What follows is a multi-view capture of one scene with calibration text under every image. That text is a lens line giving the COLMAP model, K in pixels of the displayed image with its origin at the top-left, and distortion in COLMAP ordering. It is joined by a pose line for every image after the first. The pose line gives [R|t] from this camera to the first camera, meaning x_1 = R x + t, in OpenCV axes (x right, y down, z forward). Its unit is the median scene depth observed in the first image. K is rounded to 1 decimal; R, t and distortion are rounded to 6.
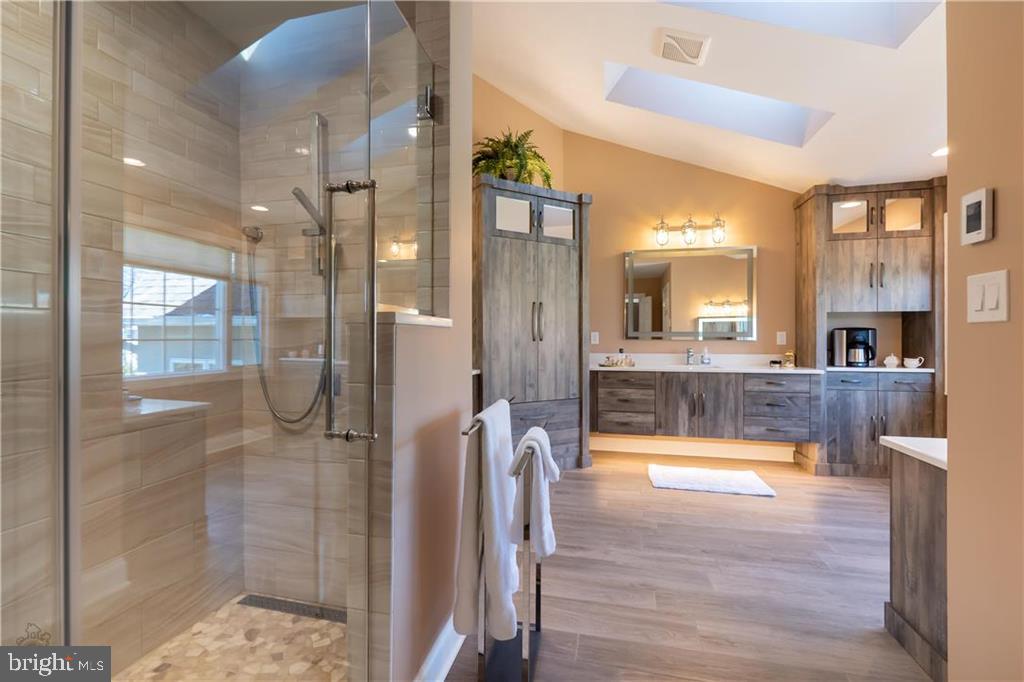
lens RADIAL K [[439.1, 0, 509.9], [0, 439.1, 337.4], [0, 0, 1]] dist [-0.008428, 0.001697]
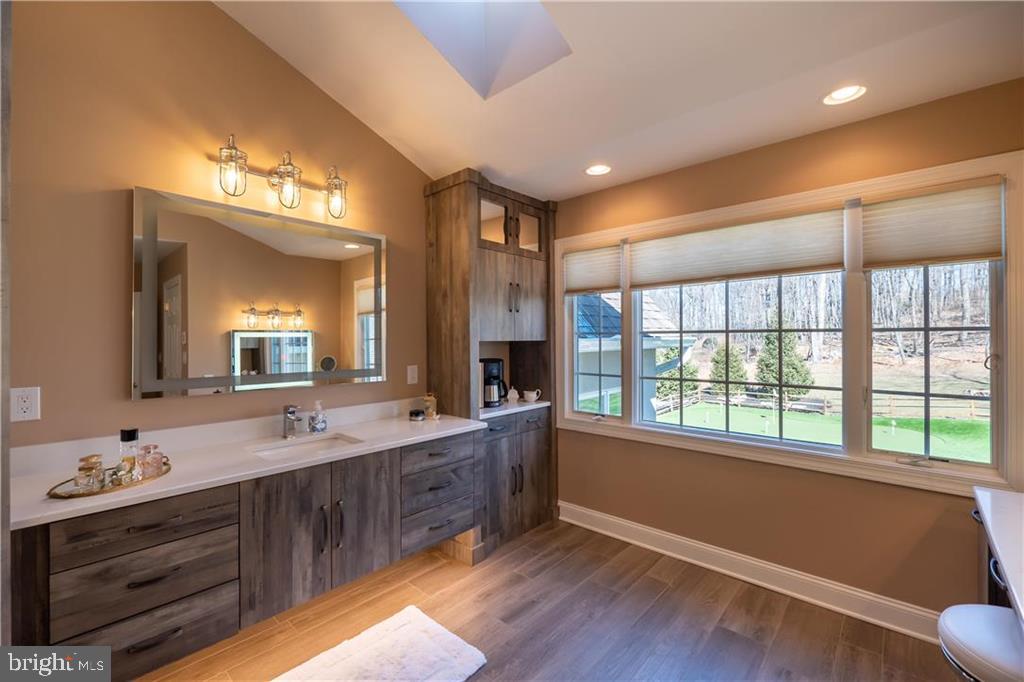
lens RADIAL K [[439.1, 0, 510.7], [0, 439.1, 339.0], [0, 0, 1]] dist [-0.008428, 0.001697]
pose [[0.495021, 0.001019, 0.868880, 0.095585], [0.003391, 0.999989, -0.003104, -0.059007], [-0.868874, 0.004483, 0.495013, 0.574448]]
